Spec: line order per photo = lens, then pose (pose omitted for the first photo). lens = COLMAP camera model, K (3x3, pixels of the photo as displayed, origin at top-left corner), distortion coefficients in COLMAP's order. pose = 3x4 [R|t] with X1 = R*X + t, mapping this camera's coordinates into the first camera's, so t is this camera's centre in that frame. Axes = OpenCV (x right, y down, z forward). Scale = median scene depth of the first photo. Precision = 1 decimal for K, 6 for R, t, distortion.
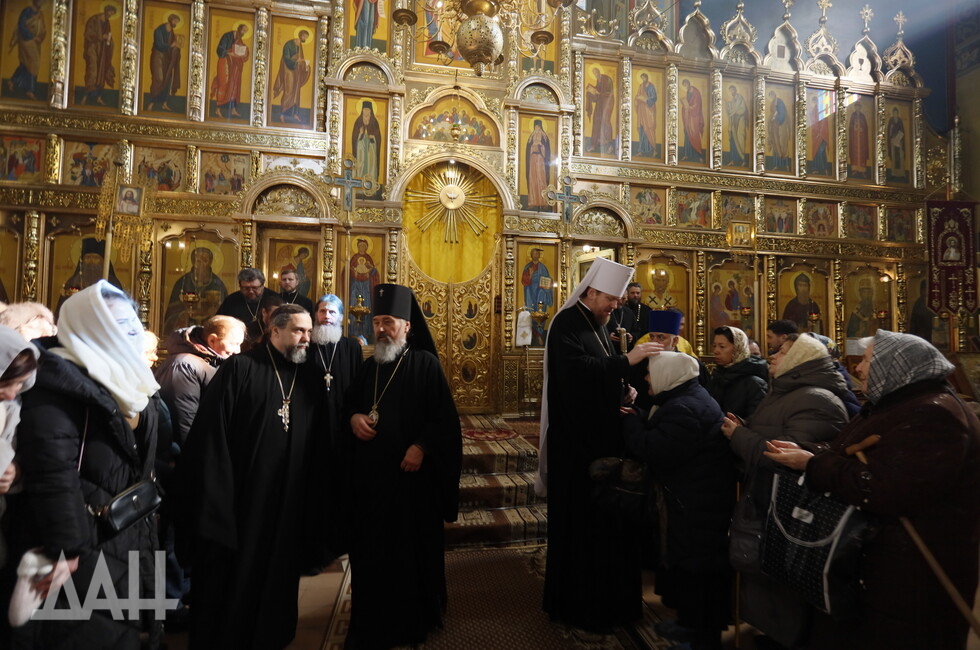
lens RADIAL K [[461.2, 0, 495.8], [0, 461.2, 330.8], [0, 0, 1]] dist [-0.004321, 0.002488]
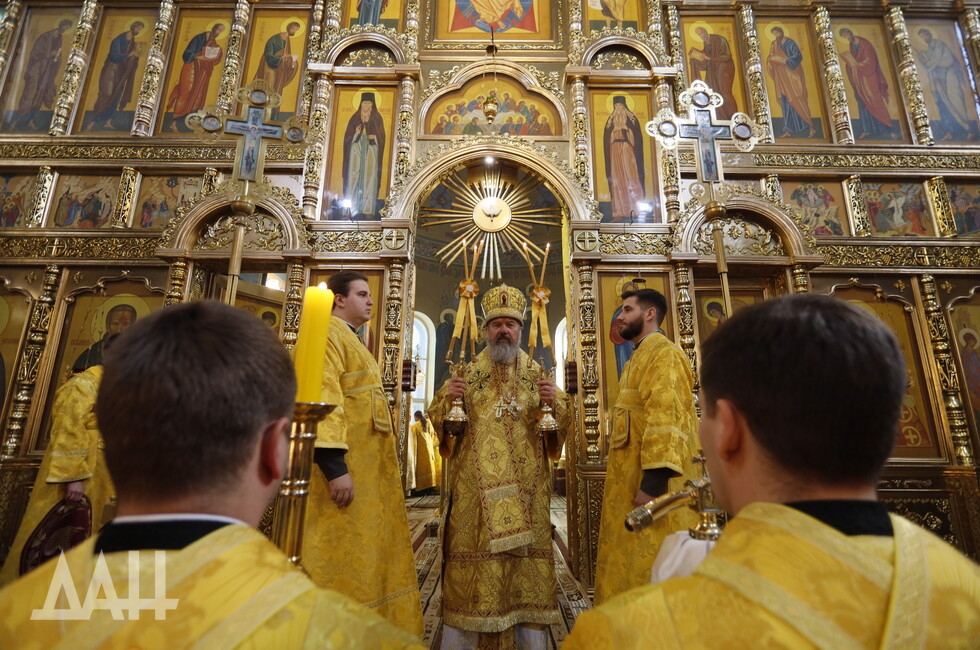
lens RADIAL K [[461.2, 0, 495.8], [0, 461.2, 329.4], [0, 0, 1]] dist [-0.004321, 0.002488]
pose [[0.986557, -0.046952, -0.156530, 0.005337], [0.015183, 0.980029, -0.198272, -0.002441], [0.162713, 0.193230, 0.967567, 0.413283]]
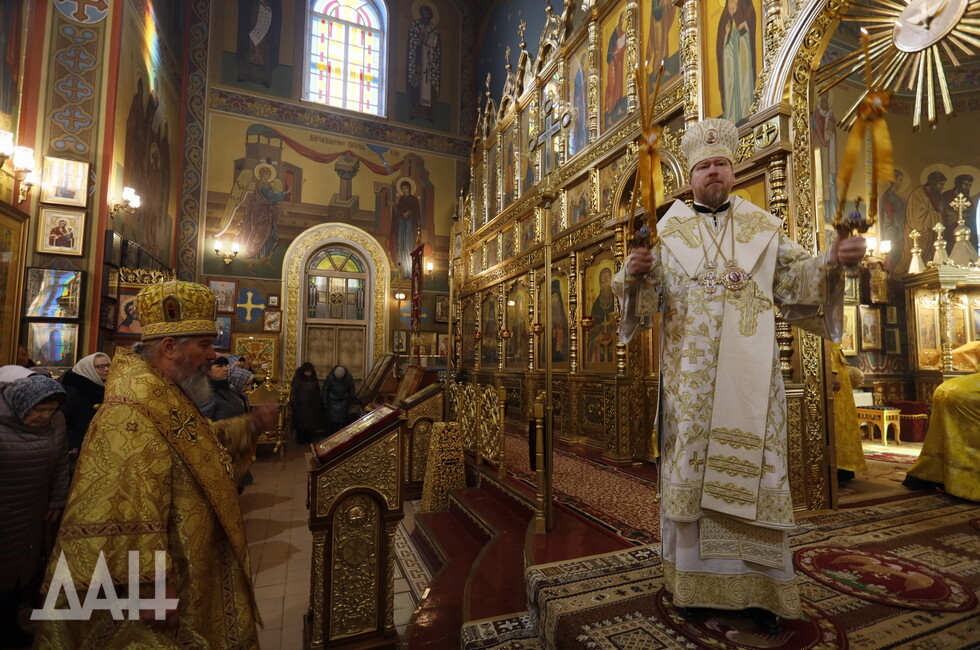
lens RADIAL K [[461.2, 0, 493.9], [0, 461.2, 328.8], [0, 0, 1]] dist [-0.004321, 0.002488]
pose [[0.219655, -0.088642, -0.971542, 0.204879], [0.036248, 0.995918, -0.082670, 0.012220], [0.974904, -0.017058, 0.221972, 0.529725]]
